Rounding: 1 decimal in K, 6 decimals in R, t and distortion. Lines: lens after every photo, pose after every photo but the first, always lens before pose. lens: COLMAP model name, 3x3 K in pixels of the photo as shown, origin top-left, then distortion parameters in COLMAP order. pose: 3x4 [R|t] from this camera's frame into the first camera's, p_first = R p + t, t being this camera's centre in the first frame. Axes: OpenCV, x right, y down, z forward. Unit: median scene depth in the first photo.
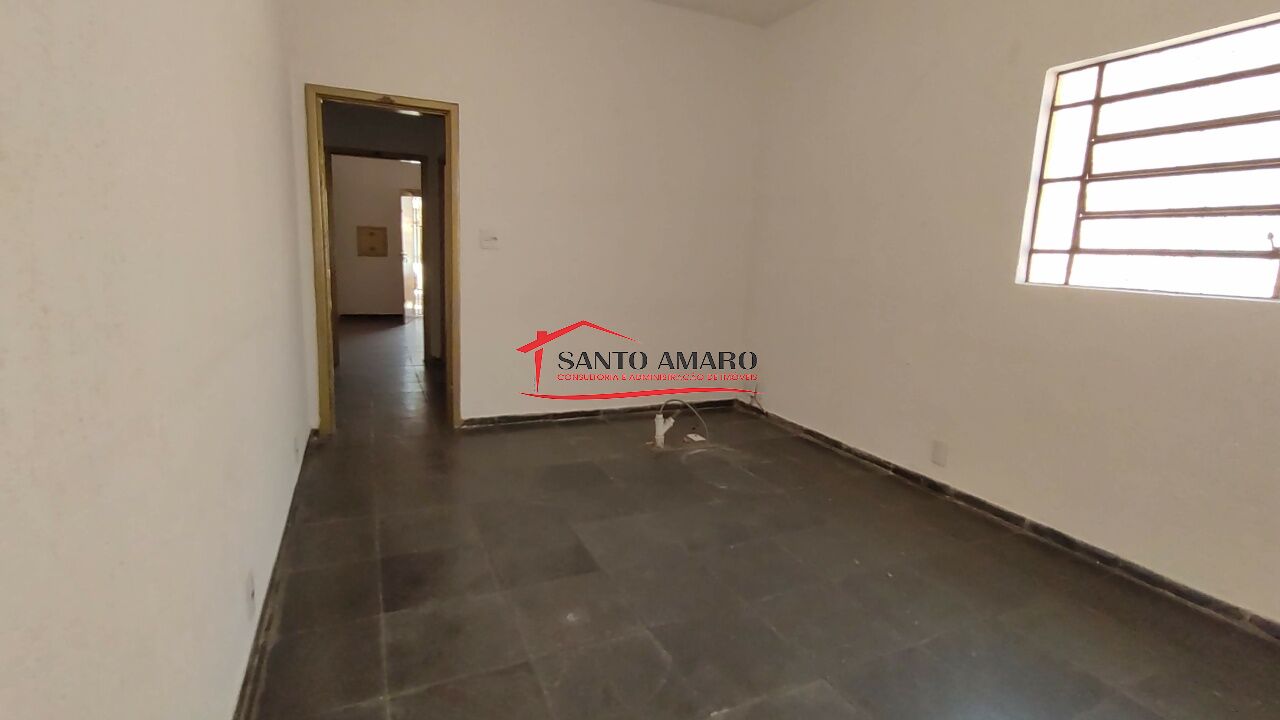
lens RADIAL K [[583.7, 0, 642.5], [0, 583.7, 353.6], [0, 0, 1]] dist [0.002517, 0.000004]
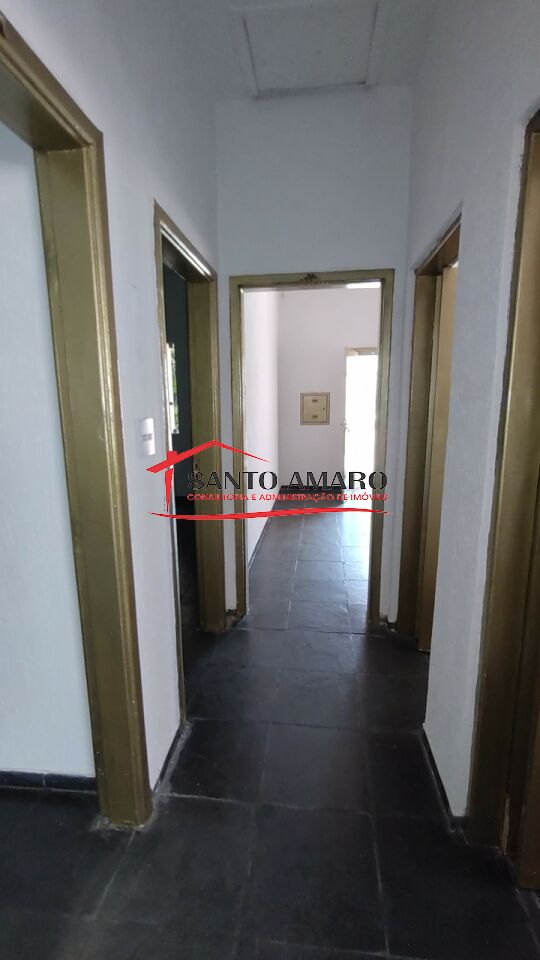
lens RADIAL K [[437.8, 0, 276.6], [0, 437.8, 481.2], [0, 0, 1]] dist [0.002517, 0.000004]
pose [[0.860225, 0.058137, -0.506590, -0.159698], [-0.041513, 0.998166, 0.044058, -0.106827], [0.508222, -0.016870, 0.861061, 0.377002]]
